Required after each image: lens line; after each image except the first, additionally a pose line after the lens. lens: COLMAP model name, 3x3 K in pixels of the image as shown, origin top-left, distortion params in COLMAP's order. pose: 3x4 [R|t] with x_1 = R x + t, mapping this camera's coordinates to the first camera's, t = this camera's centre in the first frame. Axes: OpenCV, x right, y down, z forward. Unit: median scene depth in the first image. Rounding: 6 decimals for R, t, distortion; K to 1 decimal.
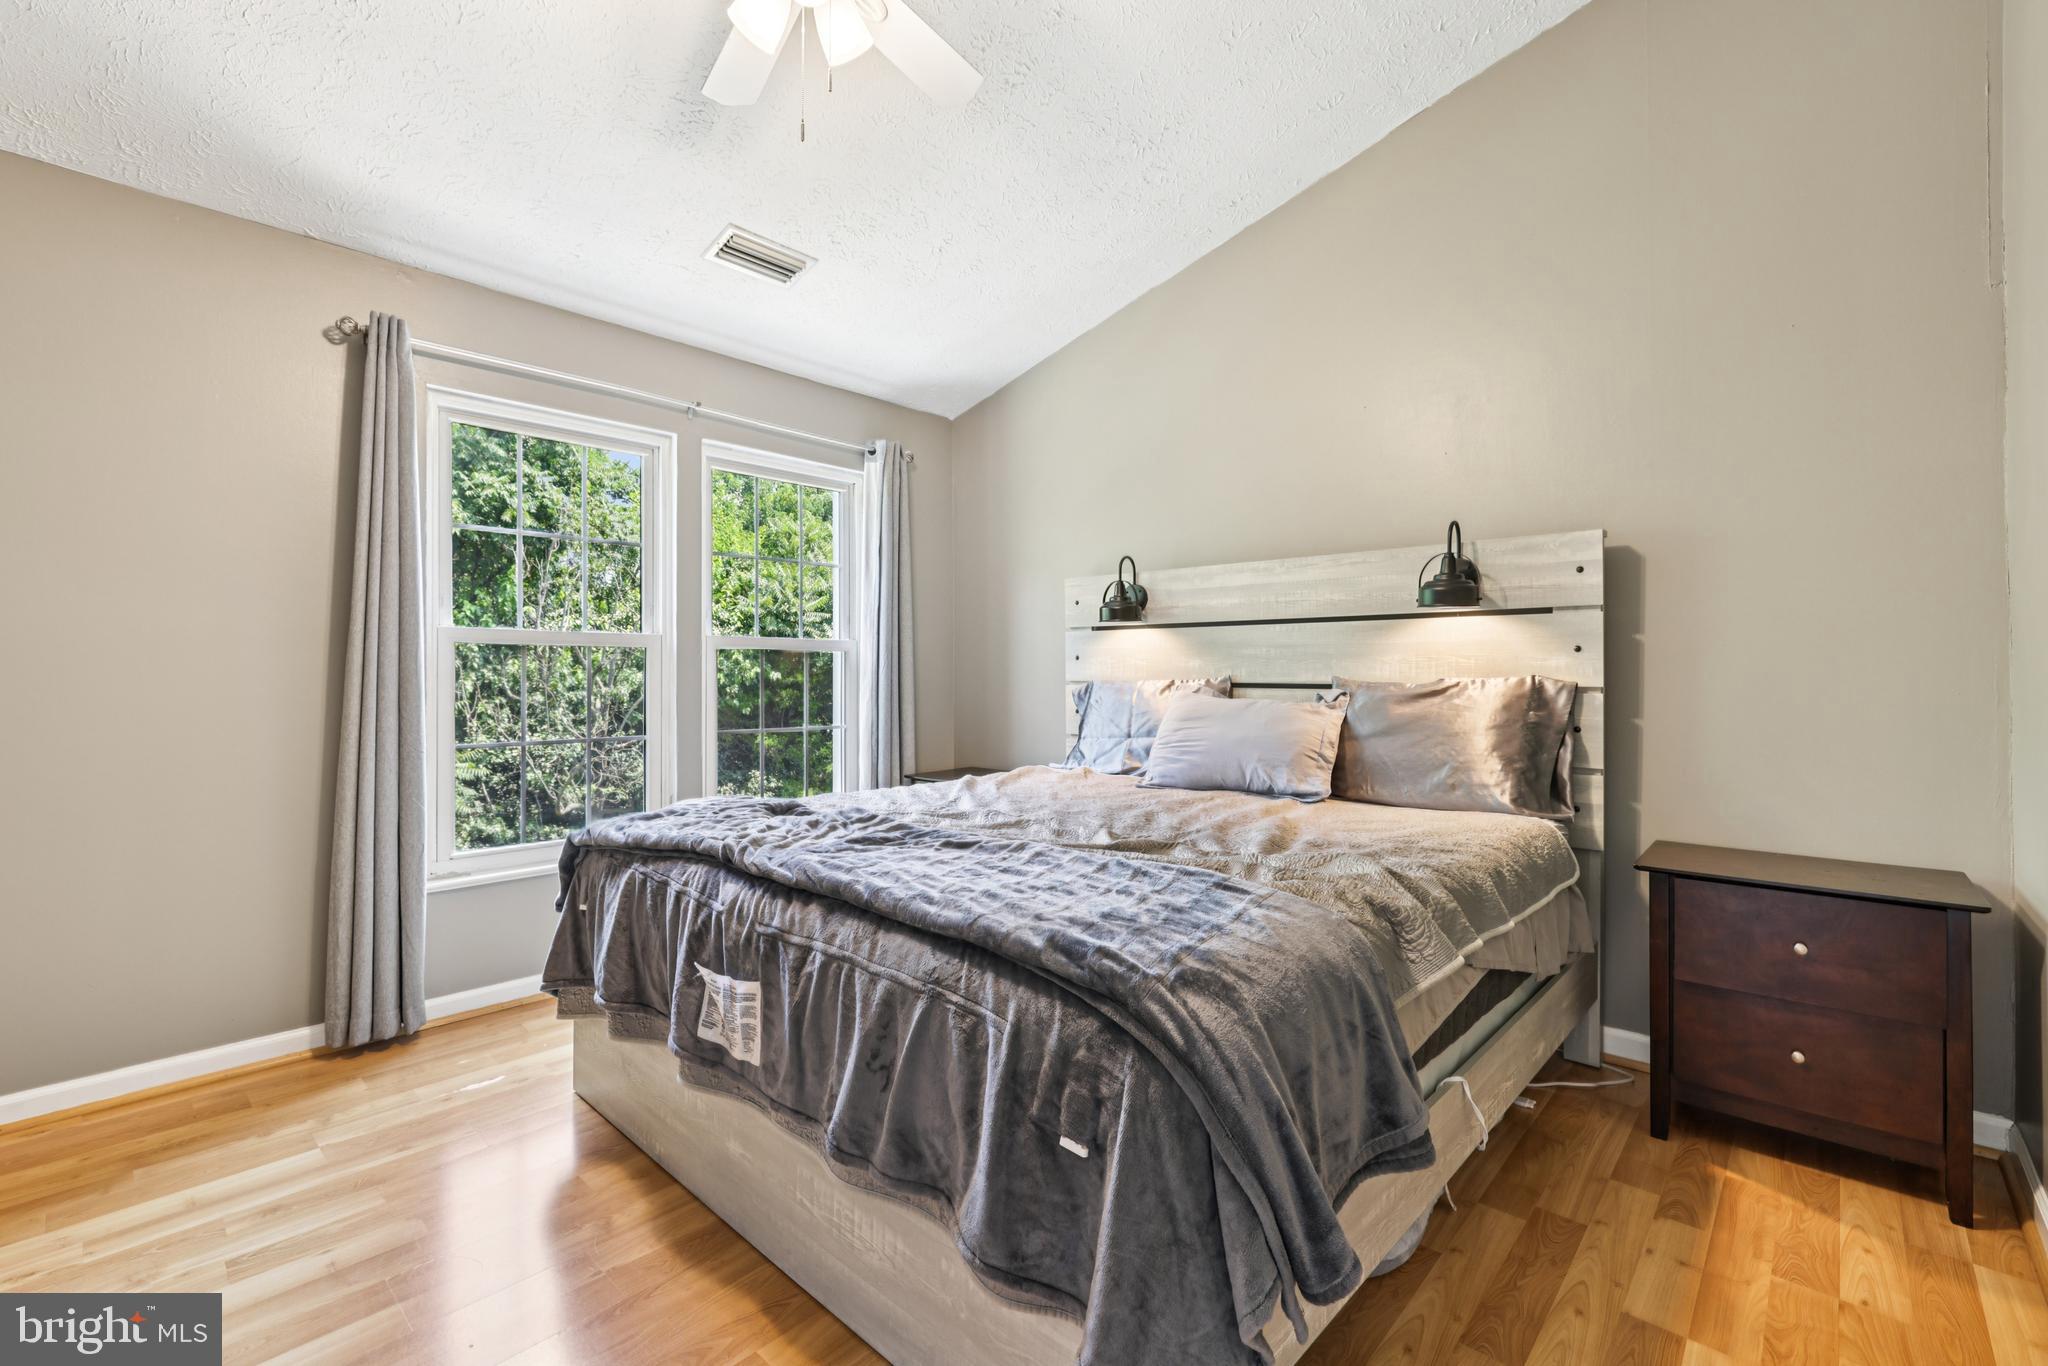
lens RADIAL K [[892.9, 0, 1017.3], [0, 892.9, 672.2], [0, 0, 1]] dist [0.000881, 0.000011]
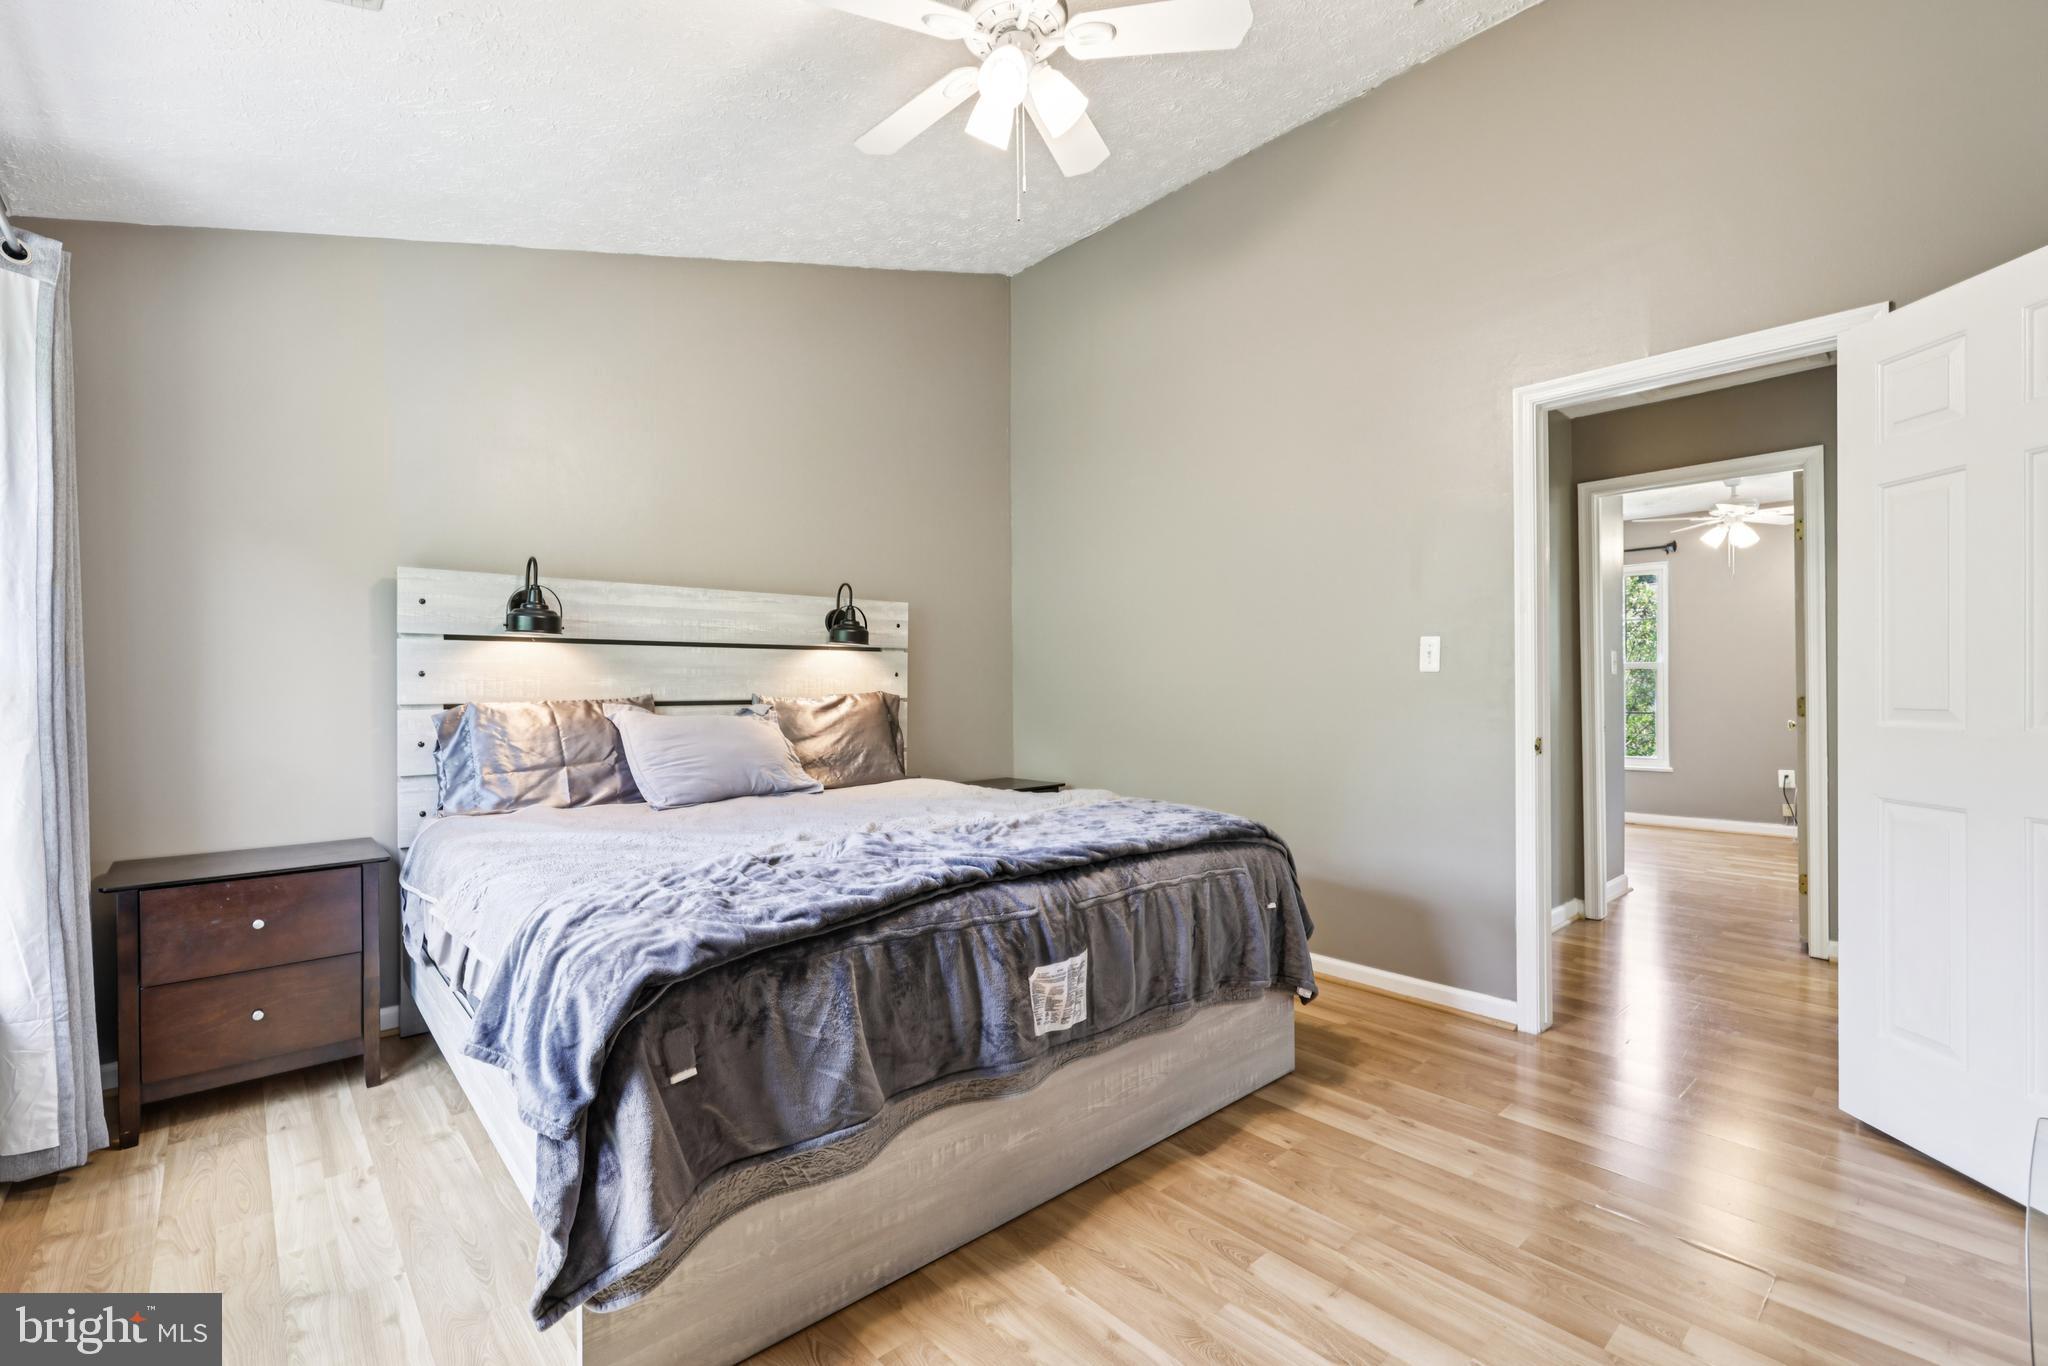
lens RADIAL K [[892.9, 0, 1026.6], [0, 892.9, 689.8], [0, 0, 1]] dist [0.000881, 0.000011]
pose [[0.085516, -0.004833, 0.996325, -0.809990], [0.005833, 0.999974, 0.004350, -0.003658], [-0.996320, 0.005440, 0.085542, 0.529171]]
